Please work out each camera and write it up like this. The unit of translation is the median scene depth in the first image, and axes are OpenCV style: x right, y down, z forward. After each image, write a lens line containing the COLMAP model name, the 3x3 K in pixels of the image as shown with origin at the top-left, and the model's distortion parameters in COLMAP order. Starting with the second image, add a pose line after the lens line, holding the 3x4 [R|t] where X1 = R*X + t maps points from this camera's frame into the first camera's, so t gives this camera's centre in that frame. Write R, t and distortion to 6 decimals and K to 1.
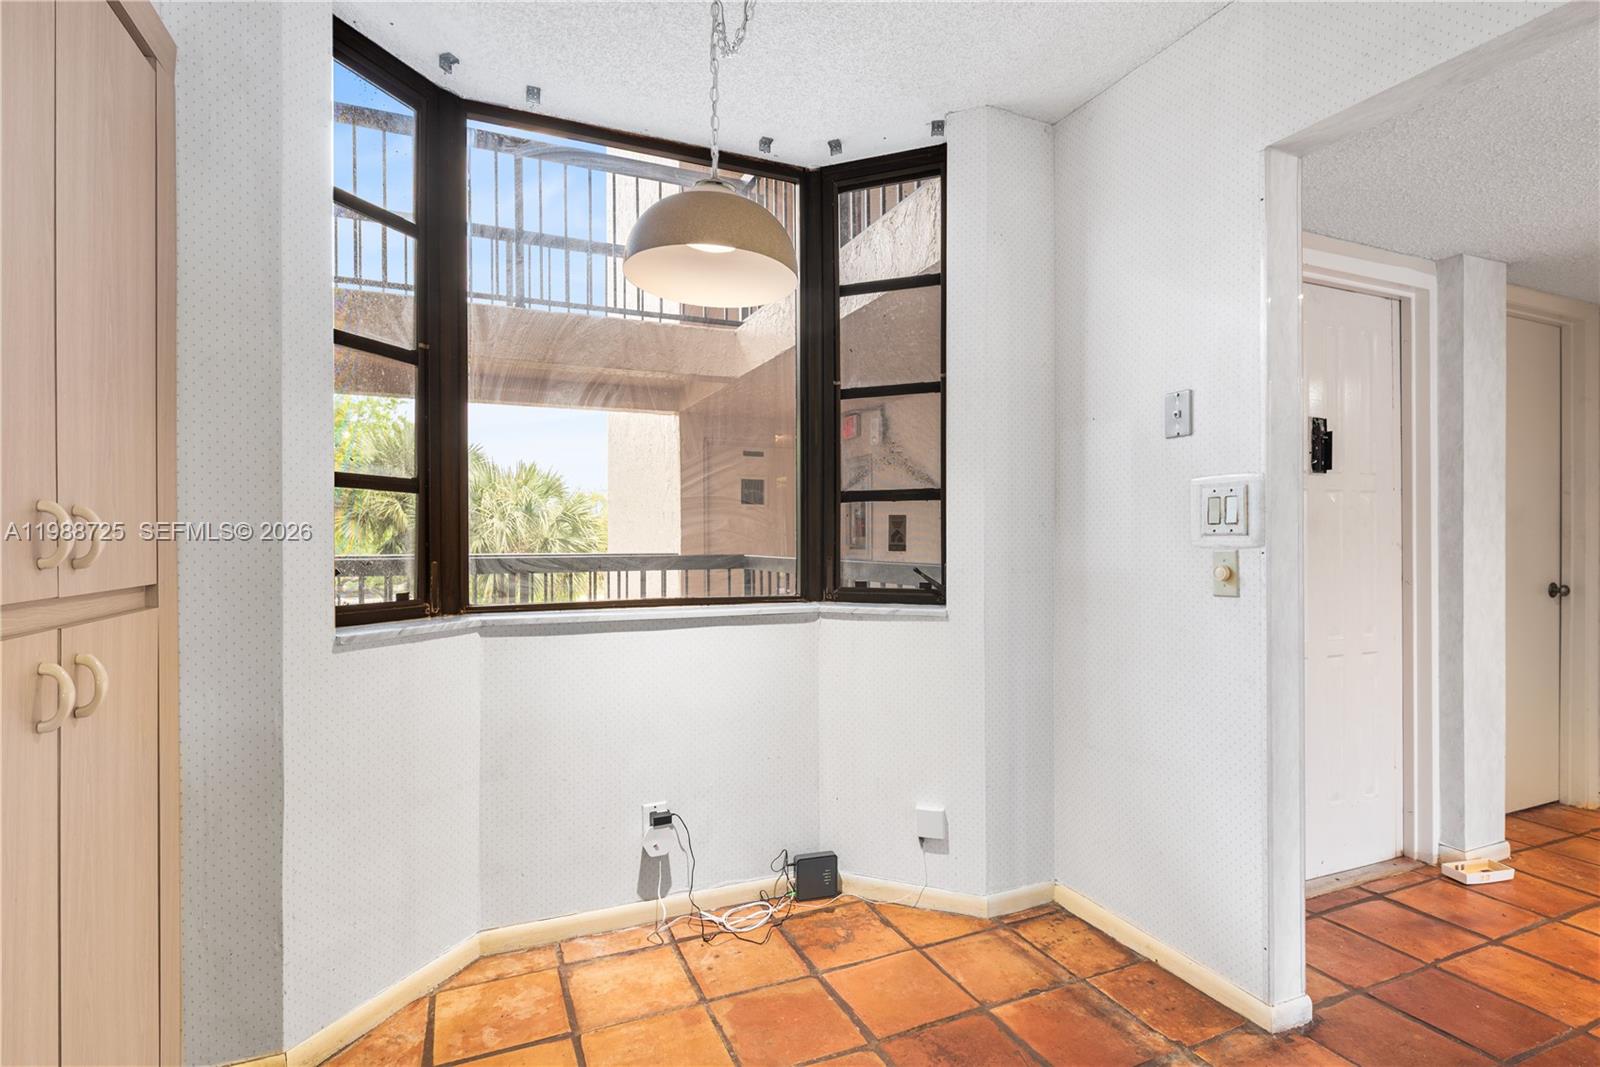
lens RADIAL K [[751.9, 0, 796.2], [0, 751.9, 559.0], [0, 0, 1]] dist [0.001580, 0.000430]
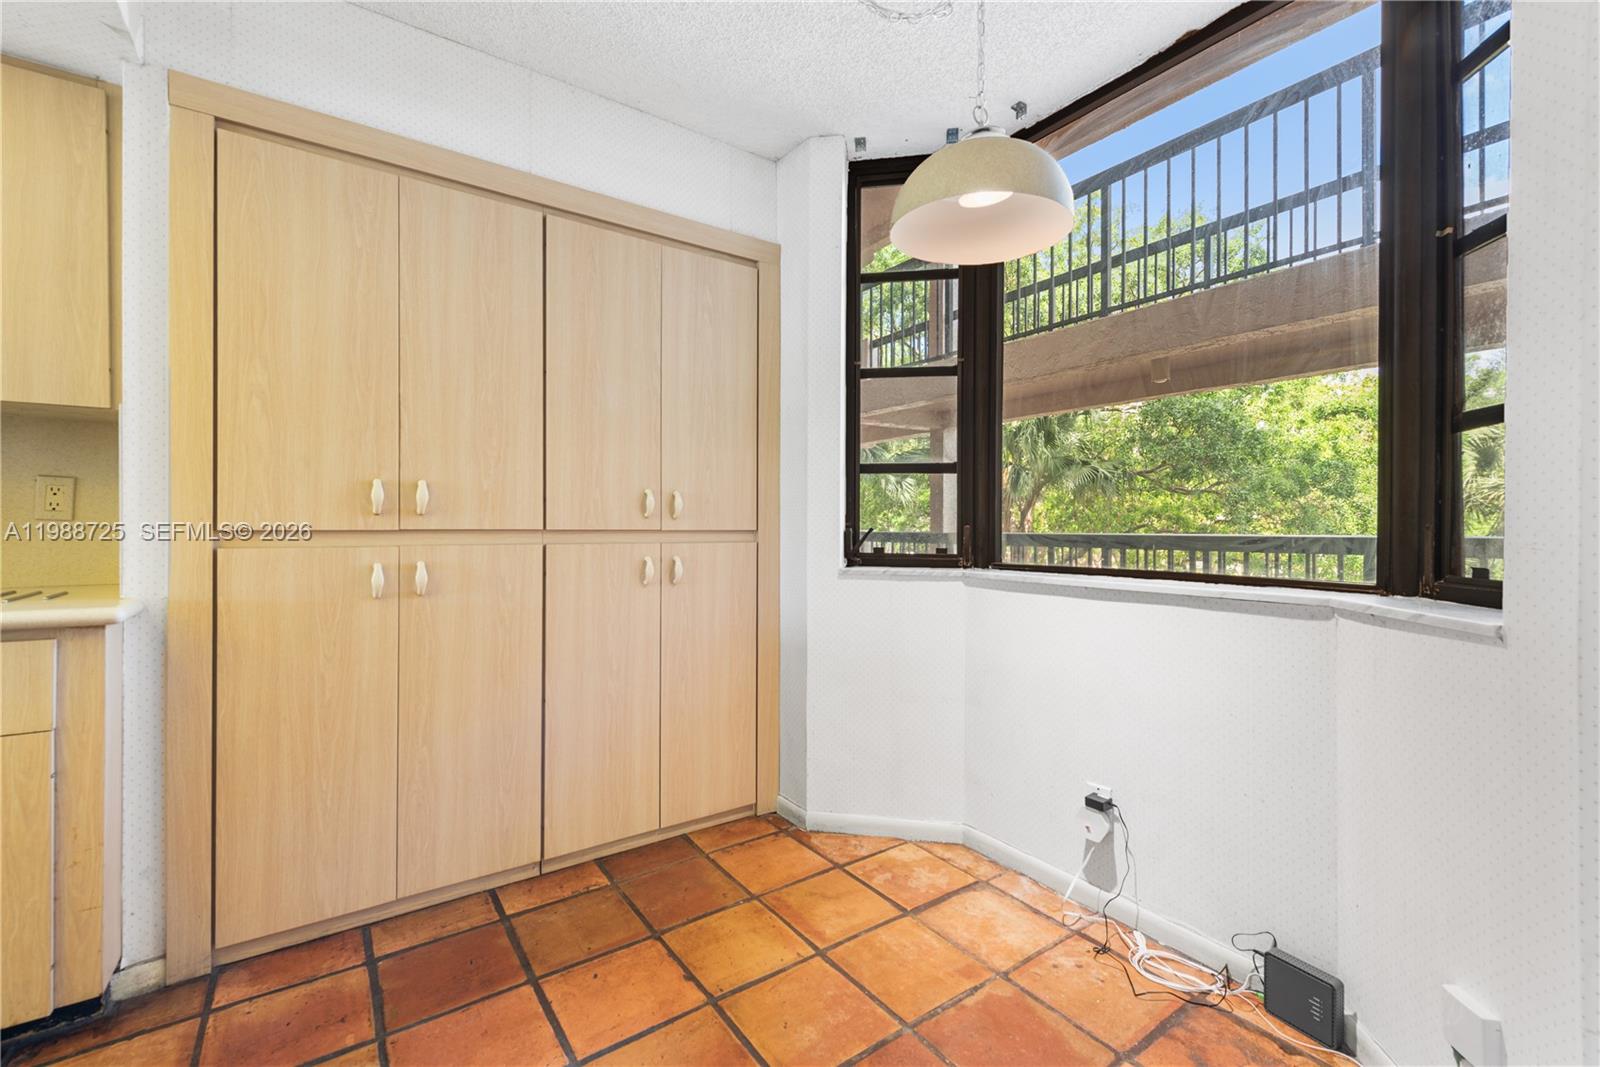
lens RADIAL K [[682.4, 0, 800.0], [0, 682.4, 533.5], [0, 0, 1]] dist [-0.000179, -0.000179]
pose [[0.199507, 0.016961, -0.979750, 0.608522], [-0.014726, 0.999789, 0.014309, 0.004750], [0.979786, 0.011572, 0.199715, 0.496696]]
